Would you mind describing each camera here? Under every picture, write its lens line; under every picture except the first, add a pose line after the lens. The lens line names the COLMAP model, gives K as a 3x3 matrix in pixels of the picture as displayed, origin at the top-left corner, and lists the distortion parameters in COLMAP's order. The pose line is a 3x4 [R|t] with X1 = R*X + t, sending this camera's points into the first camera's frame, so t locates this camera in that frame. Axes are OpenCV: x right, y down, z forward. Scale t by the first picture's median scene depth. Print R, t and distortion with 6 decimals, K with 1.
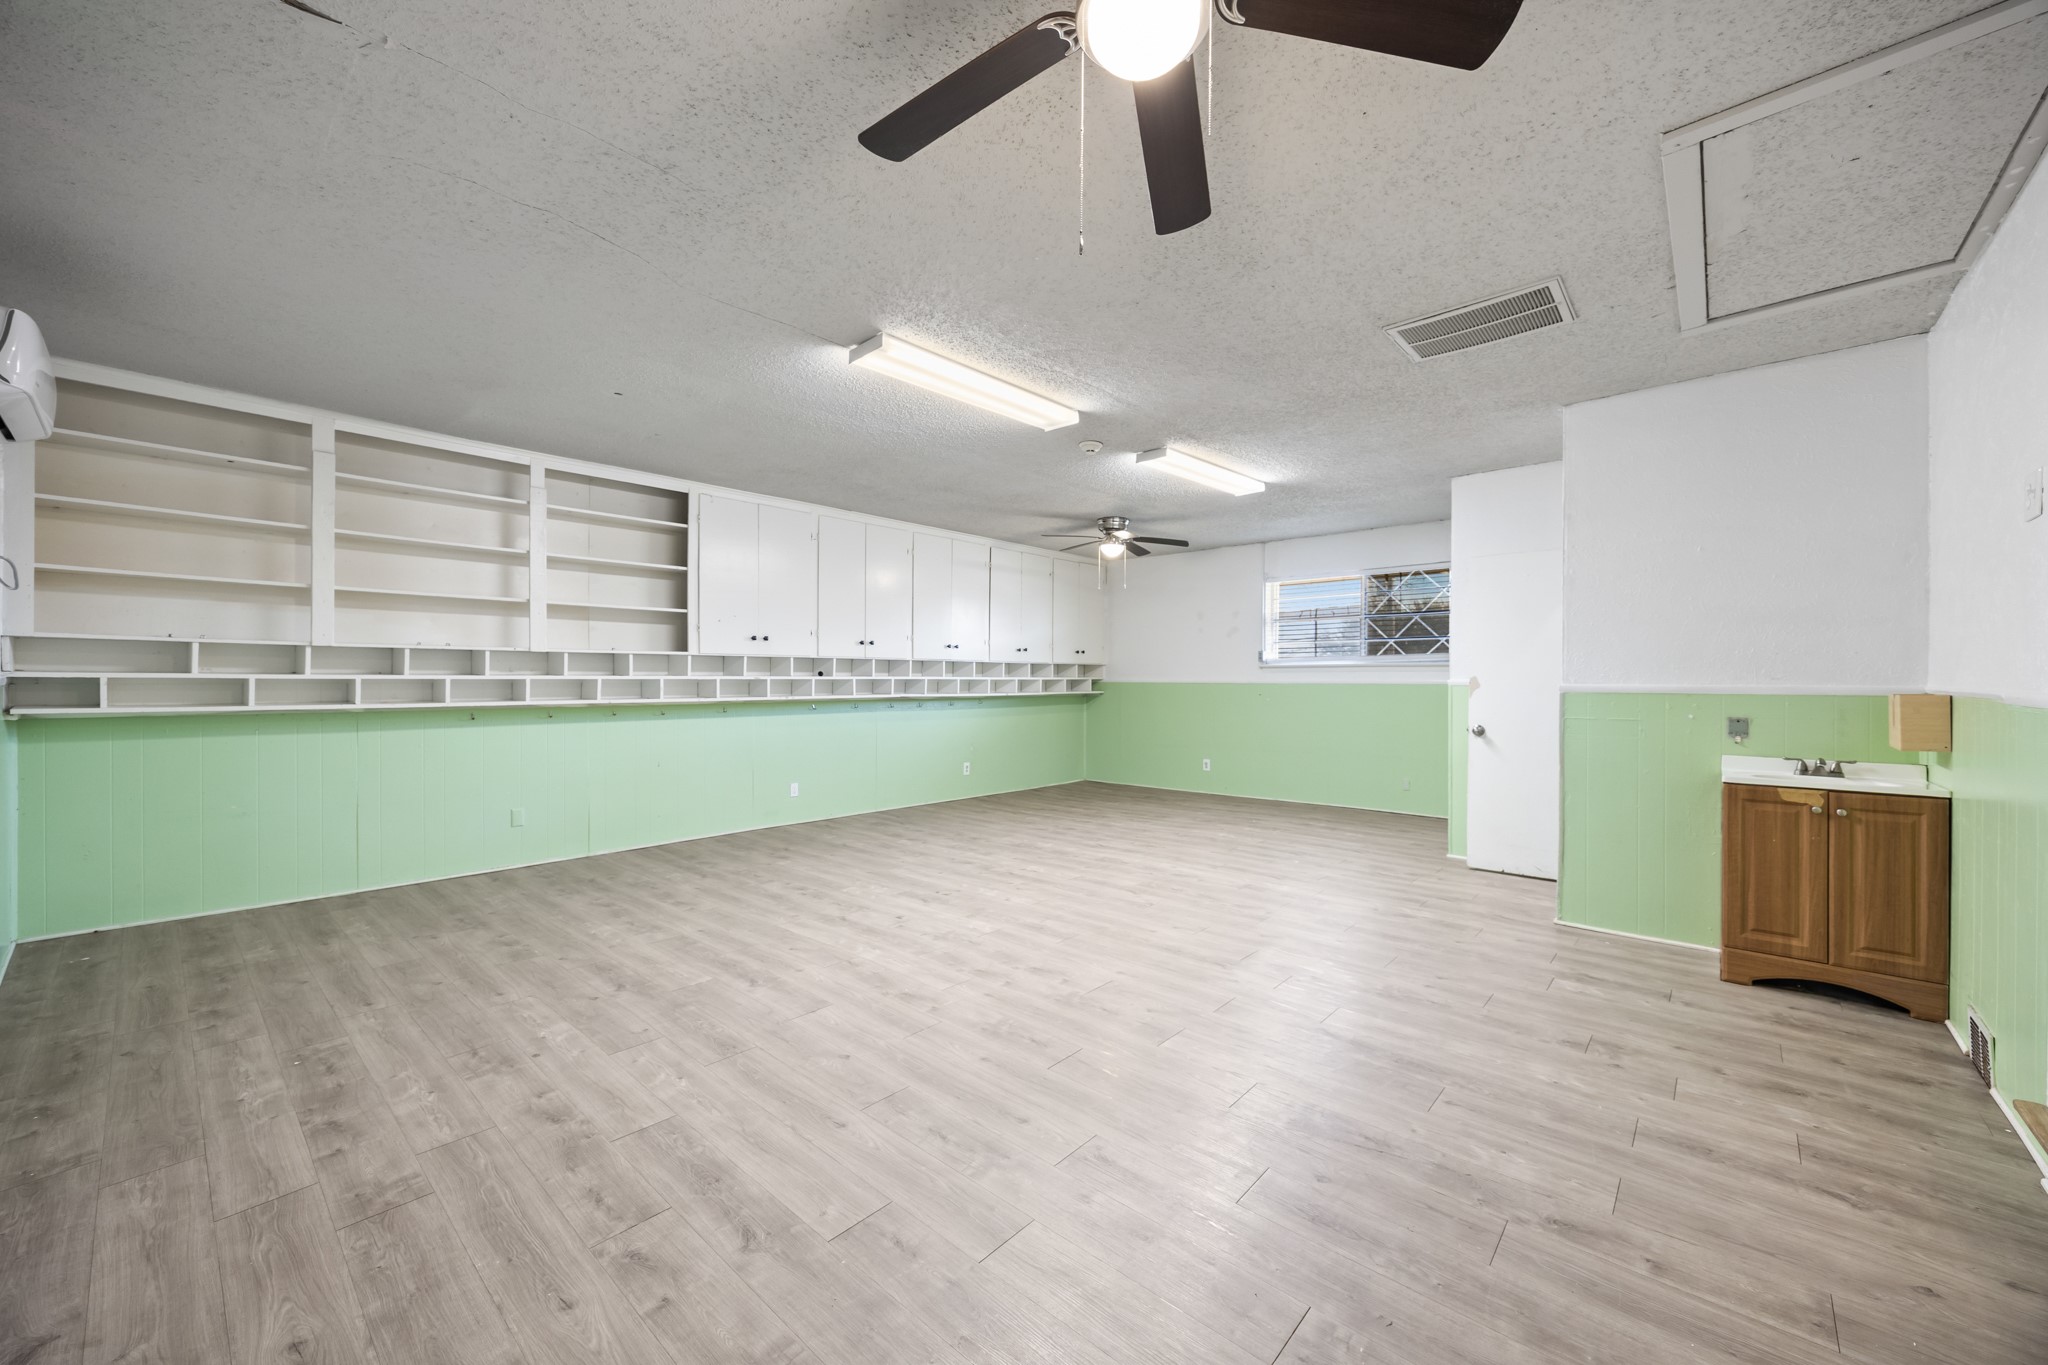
lens RADIAL K [[763.3, 0, 1024.1], [0, 763.3, 676.0], [0, 0, 1]] dist [-0.000380, -0.000516]
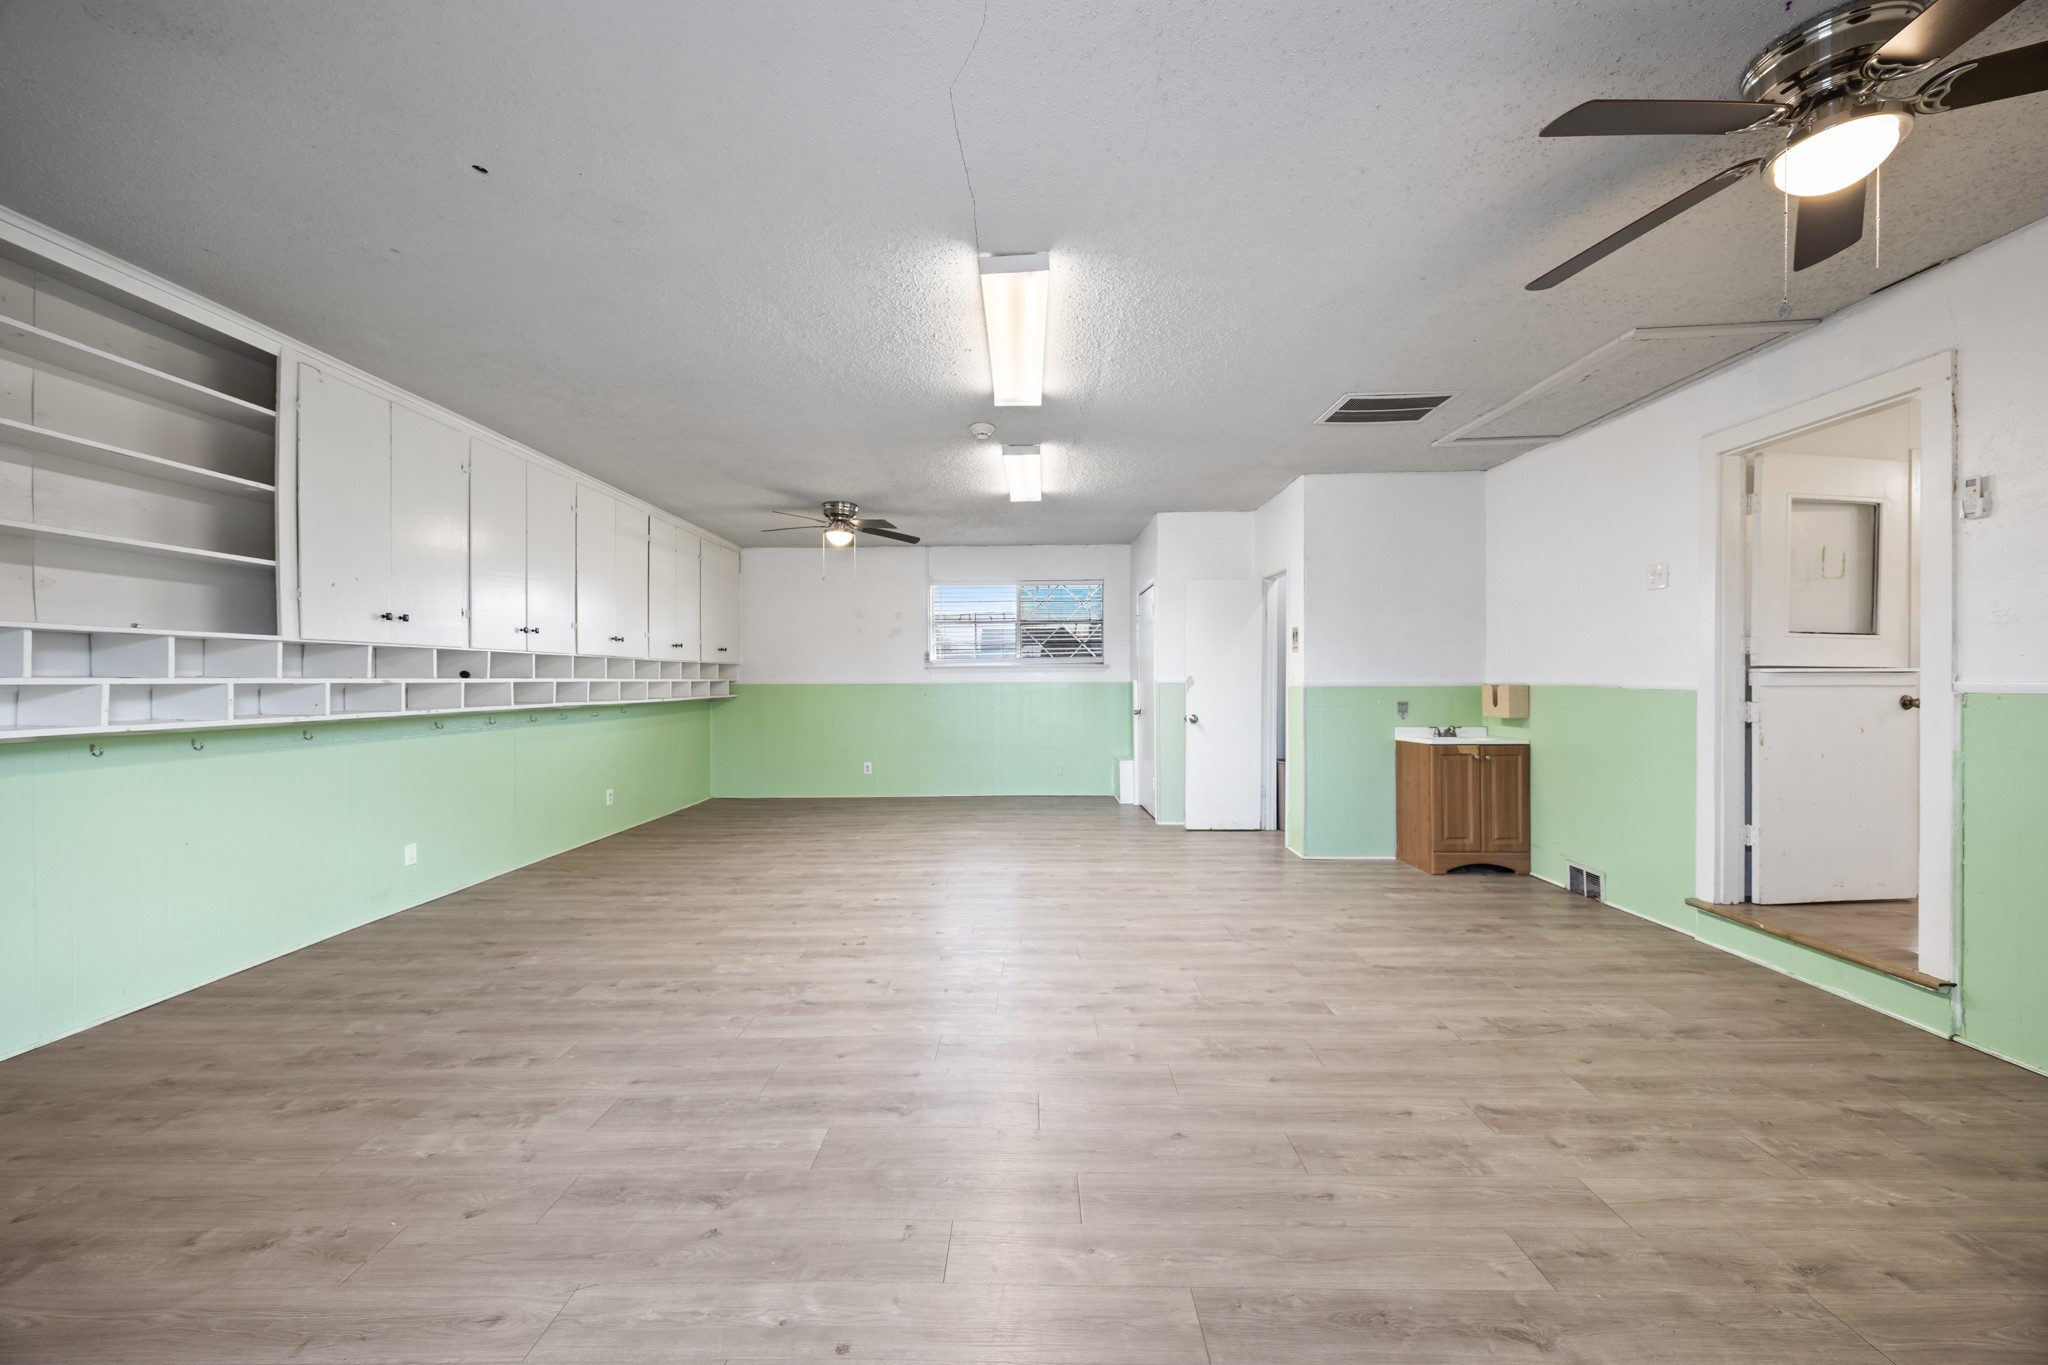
lens RADIAL K [[763.3, 0, 1024.1], [0, 763.3, 676.0], [0, 0, 1]] dist [-0.000380, -0.000516]
pose [[0.761805, -0.002338, 0.647802, -0.562935], [0.003788, 0.999992, -0.000846, 0.001731], [-0.647795, 0.003098, 0.761808, 0.302117]]
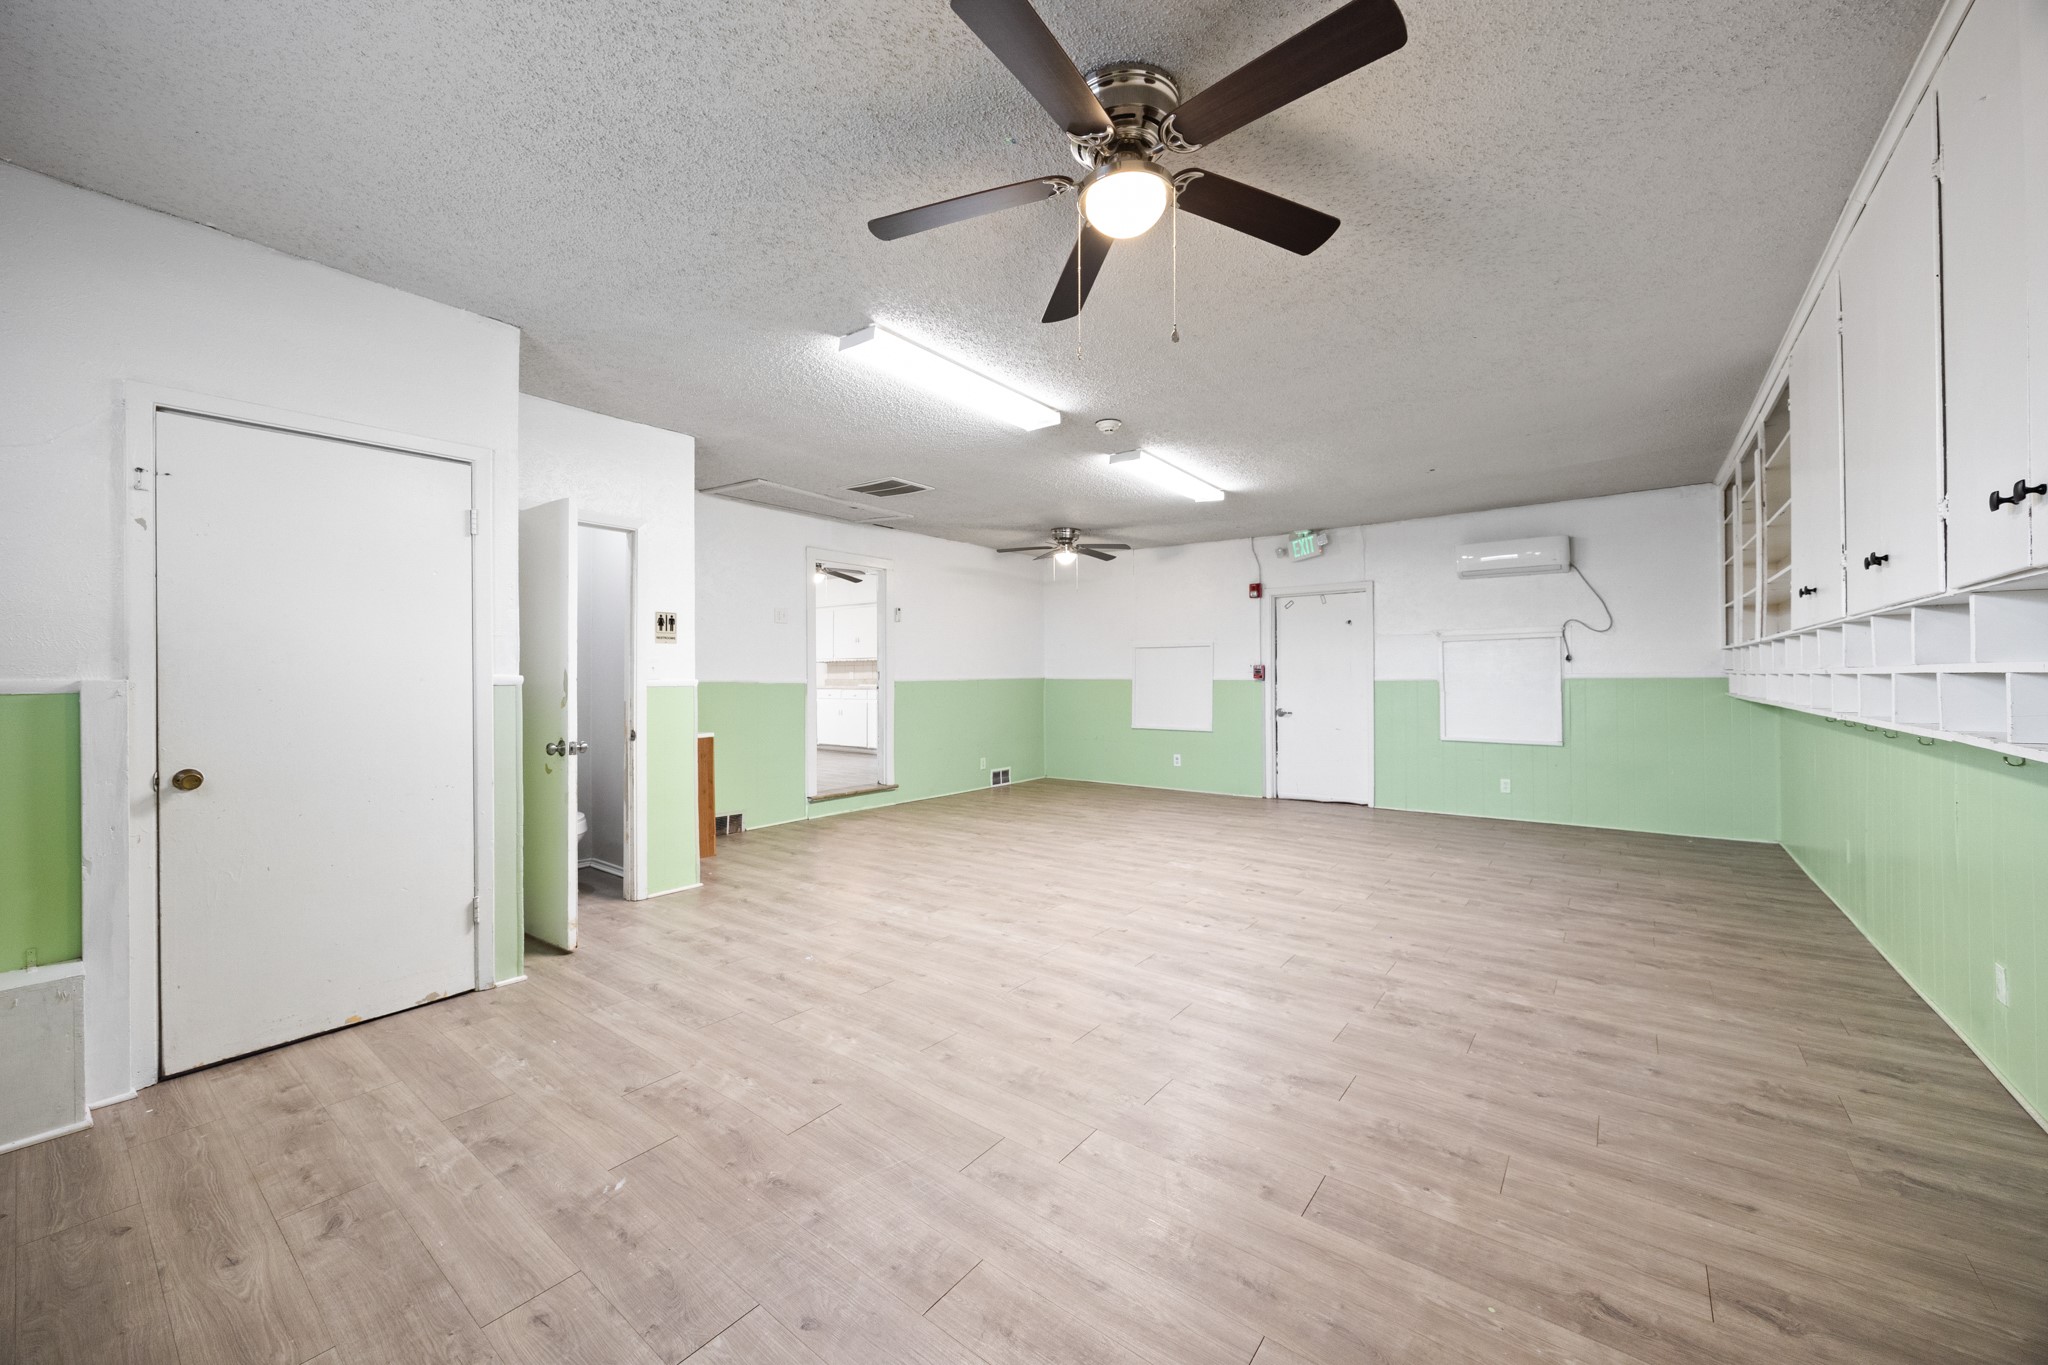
lens RADIAL K [[763.3, 0, 1024.1], [0, 763.3, 676.0], [0, 0, 1]] dist [-0.000380, -0.000516]
pose [[-0.999092, 0.004373, -0.042377, 0.267283], [0.004403, 0.999990, -0.000605, 0.005589], [0.042374, -0.000791, -0.999102, 2.257481]]
